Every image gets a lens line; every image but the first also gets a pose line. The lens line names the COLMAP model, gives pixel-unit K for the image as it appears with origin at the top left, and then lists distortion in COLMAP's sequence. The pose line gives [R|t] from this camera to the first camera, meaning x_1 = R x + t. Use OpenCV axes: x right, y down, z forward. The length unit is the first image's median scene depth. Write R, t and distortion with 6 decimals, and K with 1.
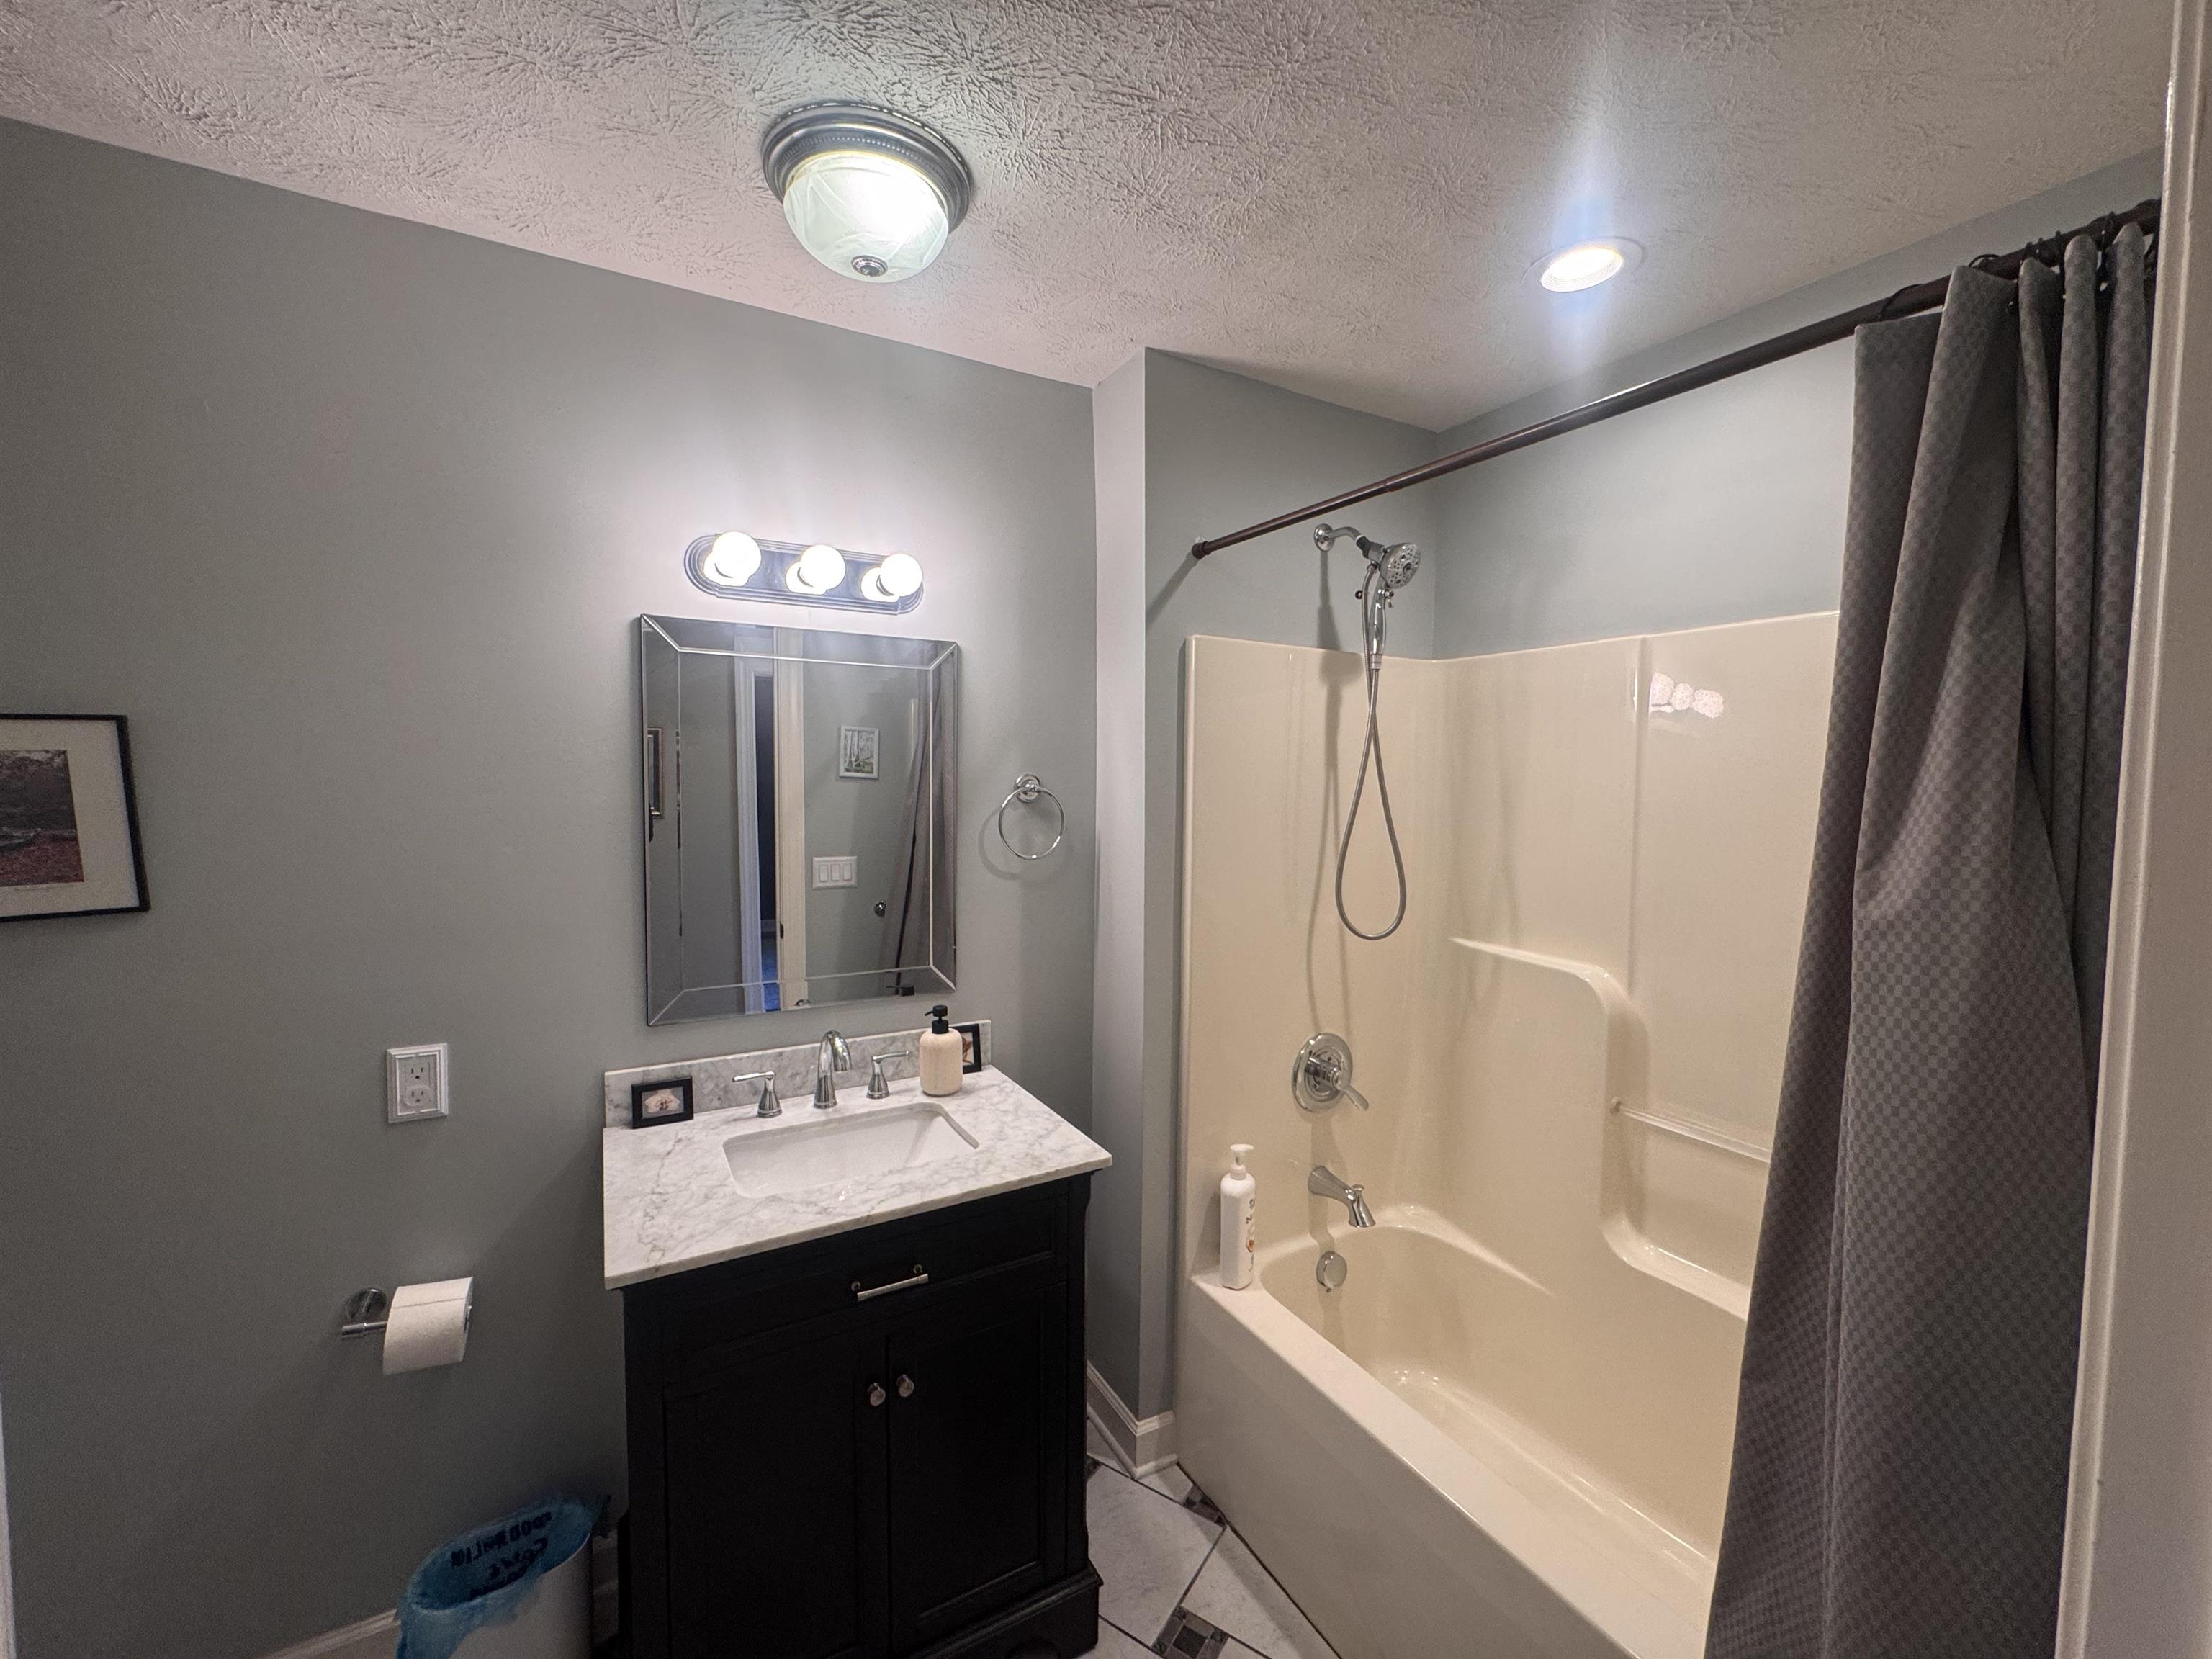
lens RADIAL K [[882.5, 0, 1104.5], [0, 882.5, 826.1], [0, 0, 1]] dist [-0.004098, 0.000723]
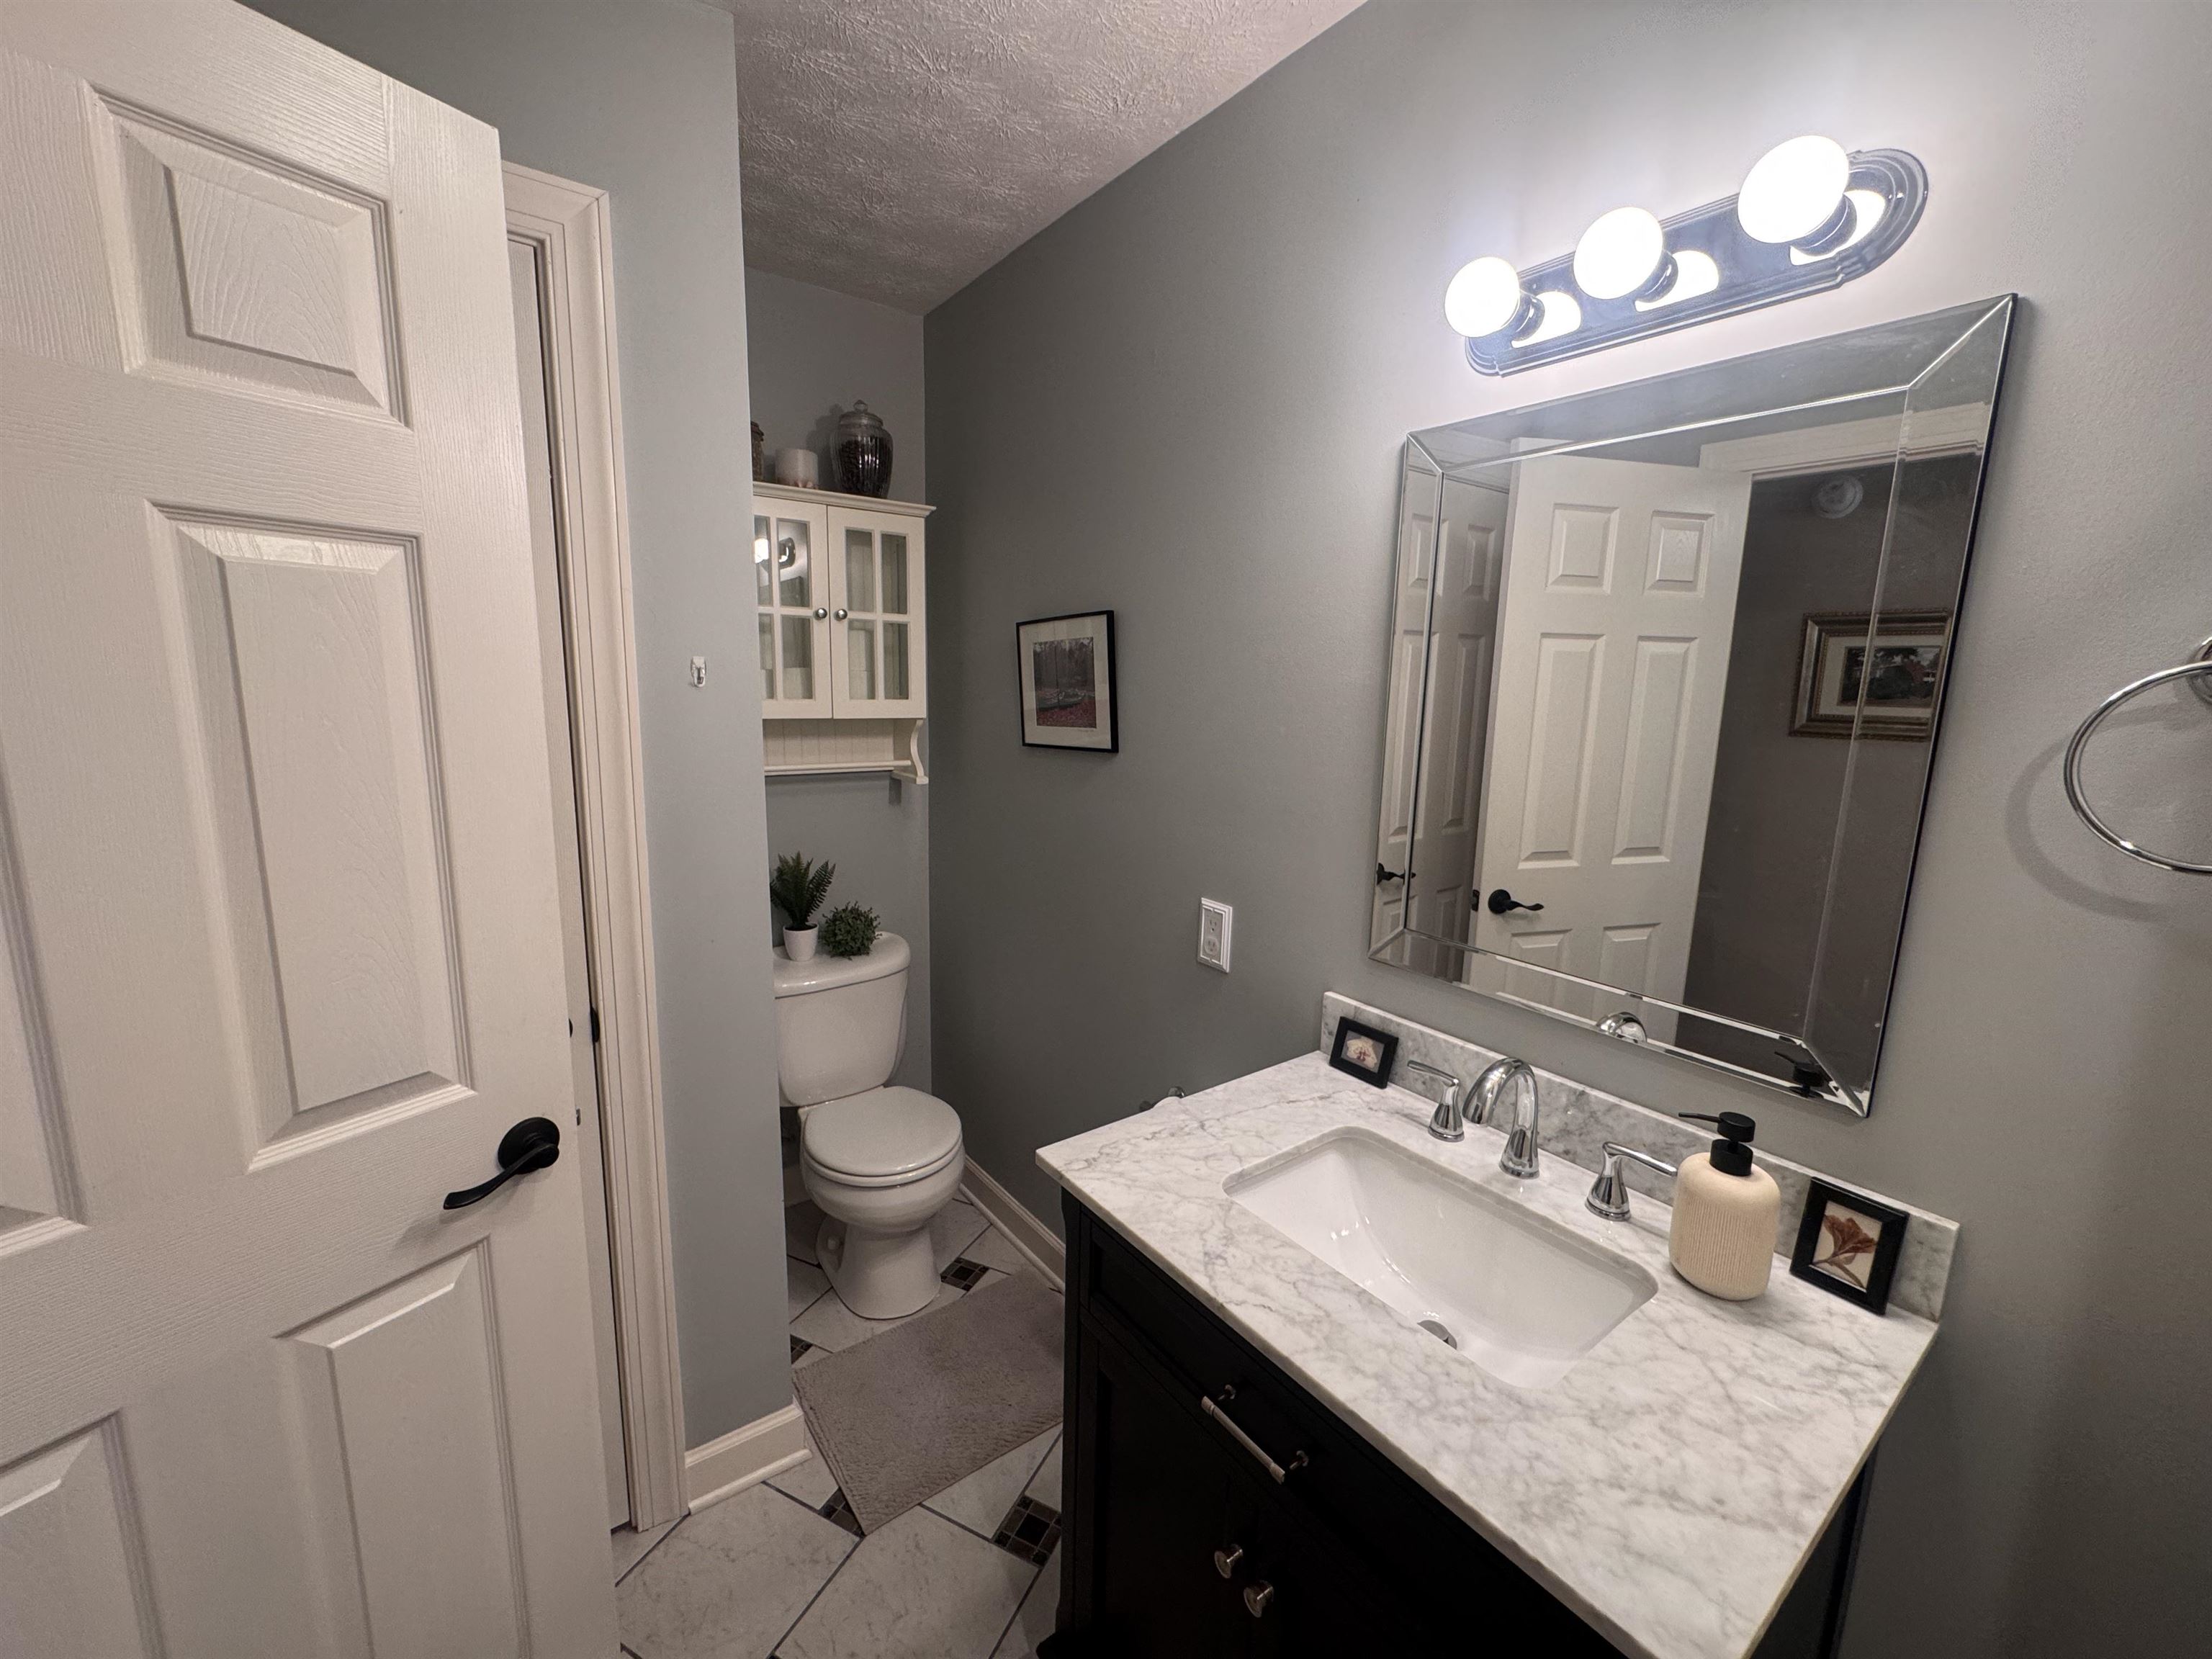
lens RADIAL K [[882.5, 0, 1103.4], [0, 882.5, 829.2], [0, 0, 1]] dist [-0.004098, 0.000723]
pose [[0.121041, 0.166083, -0.978655, 0.245132], [-0.074517, 0.984642, 0.157883, -0.003169], [0.989847, 0.053816, 0.131559, 0.650541]]
